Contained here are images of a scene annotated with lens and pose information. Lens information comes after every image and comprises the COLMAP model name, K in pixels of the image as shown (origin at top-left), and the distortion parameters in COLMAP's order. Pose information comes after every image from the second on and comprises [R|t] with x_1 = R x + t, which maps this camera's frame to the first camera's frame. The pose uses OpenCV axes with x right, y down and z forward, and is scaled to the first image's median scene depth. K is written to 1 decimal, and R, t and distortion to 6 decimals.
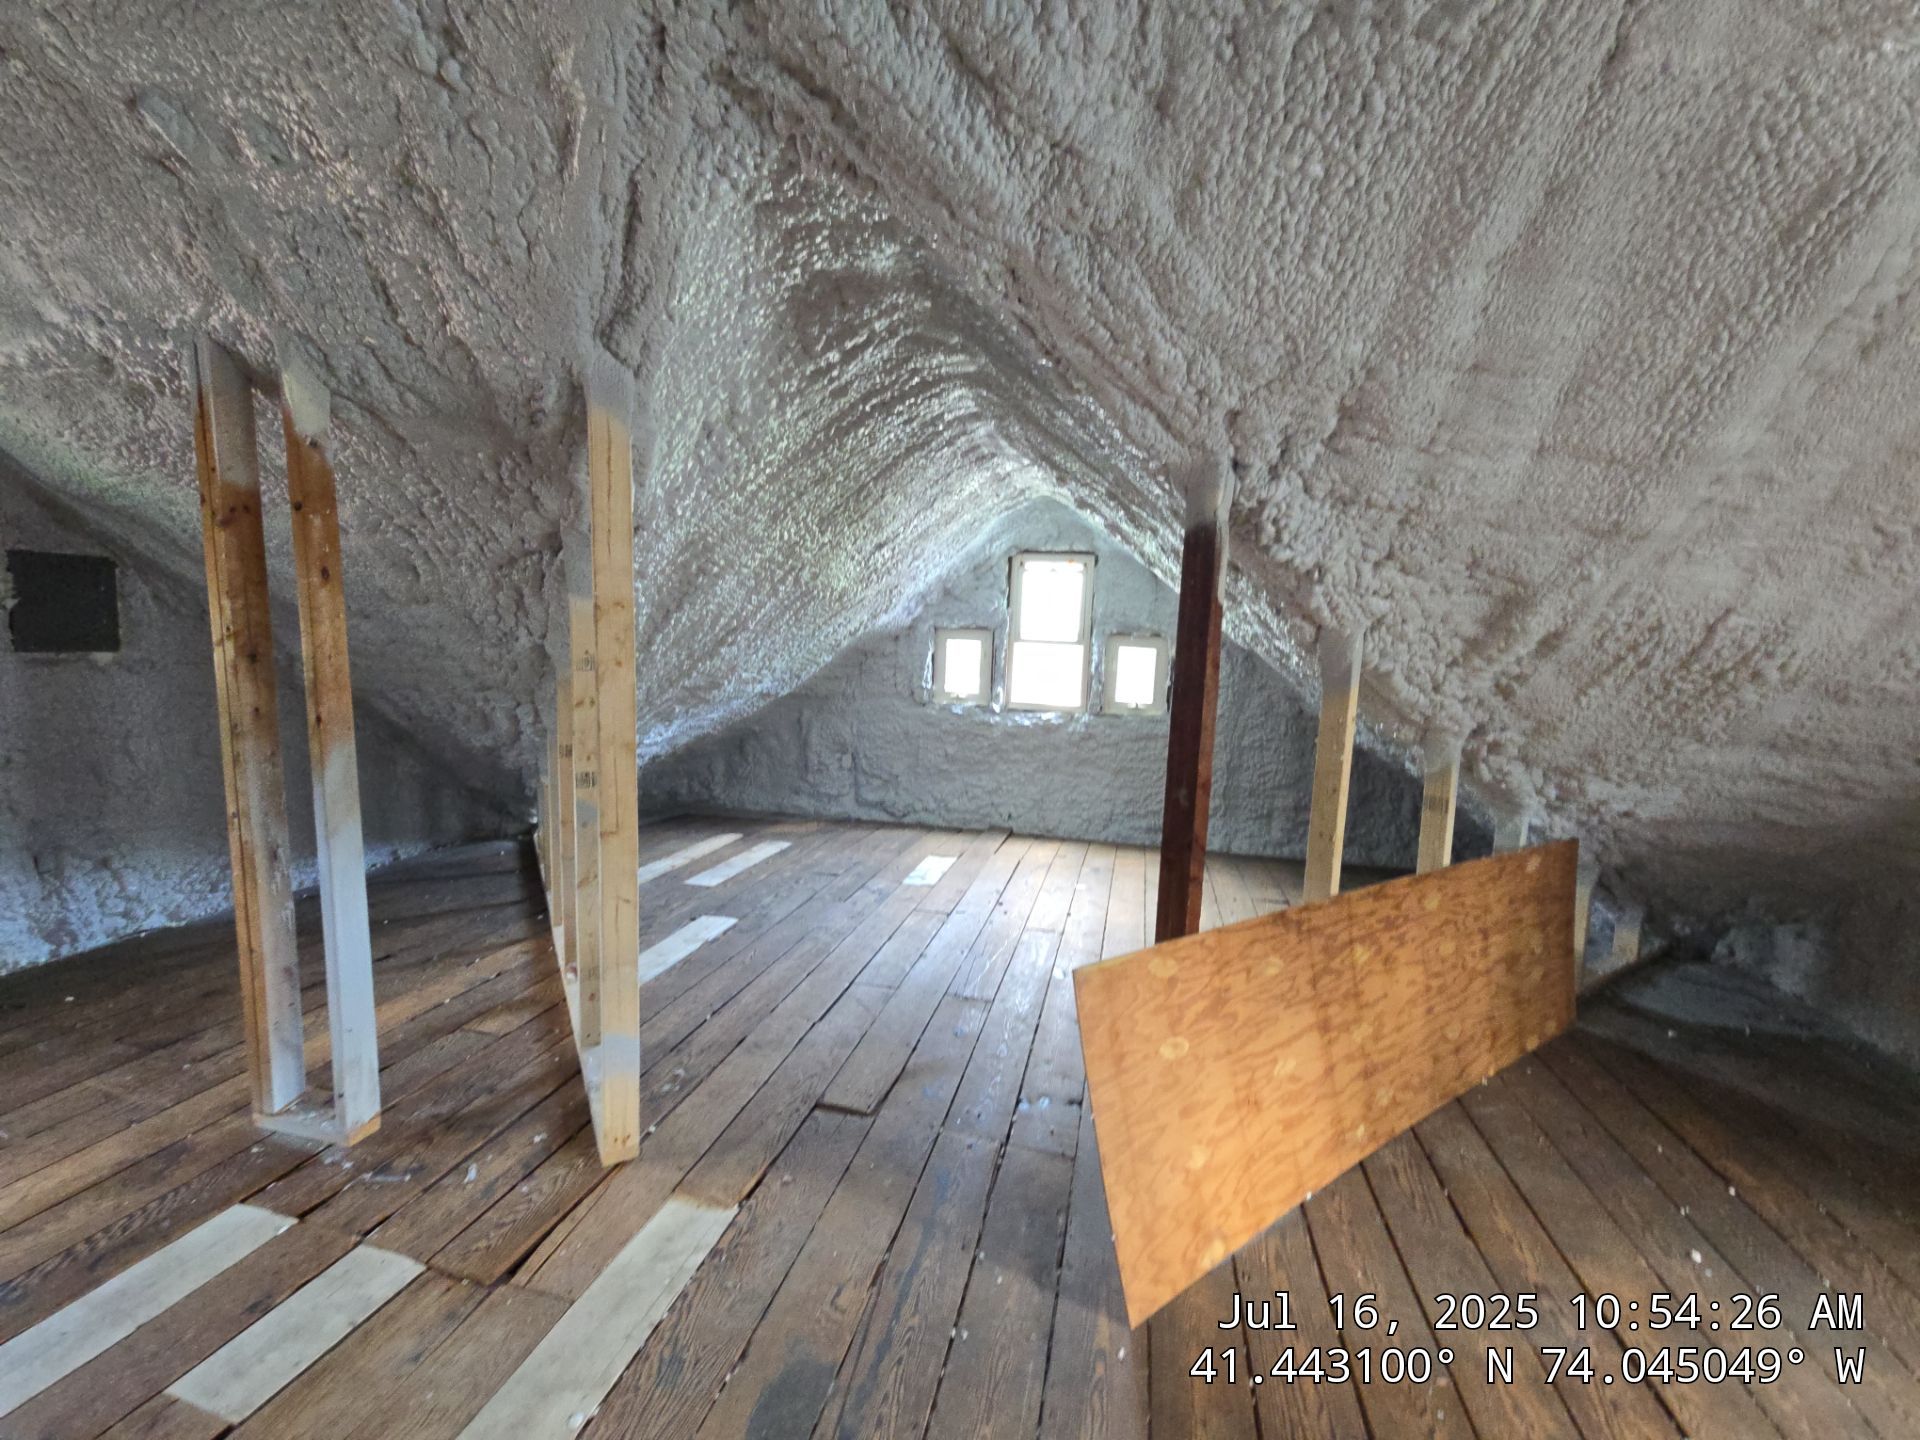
lens RADIAL K [[783.1, 0, 950.5], [0, 783.1, 728.5], [0, 0, 1]] dist [0.004648, -0.003912]
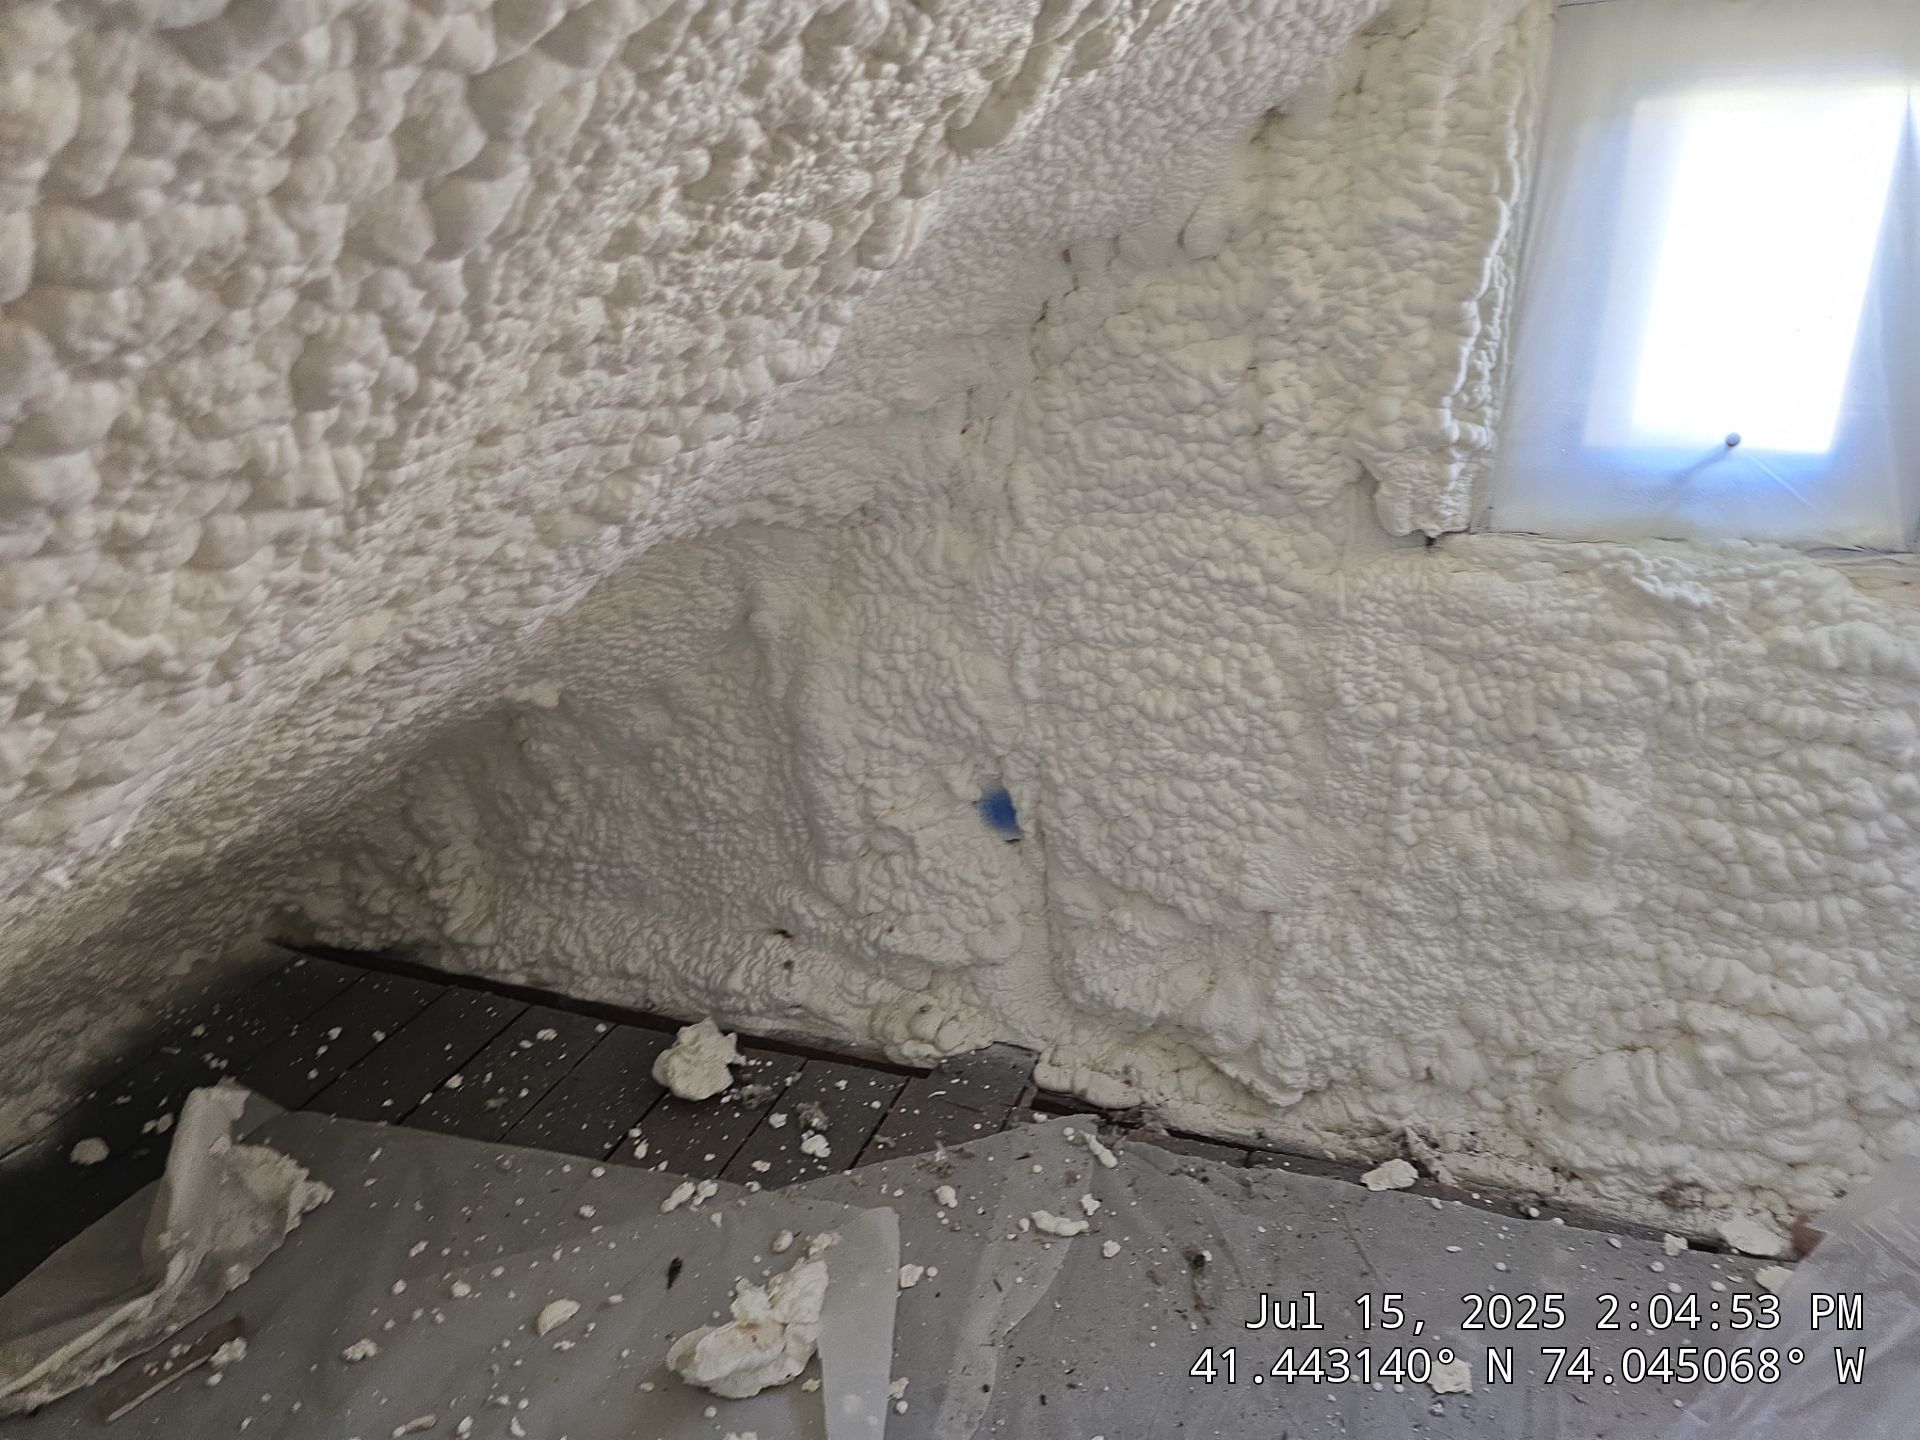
lens RADIAL K [[1280.4, 0, 959.3], [0, 1280.4, 722.8], [0, 0, 1]] dist [0.077043, -0.074607]
pose [[0.985864, -0.032721, -0.164322, -0.179113], [0.084179, 0.944708, 0.316924, -0.179492], [0.144866, -0.326277, 0.934108, 1.434118]]
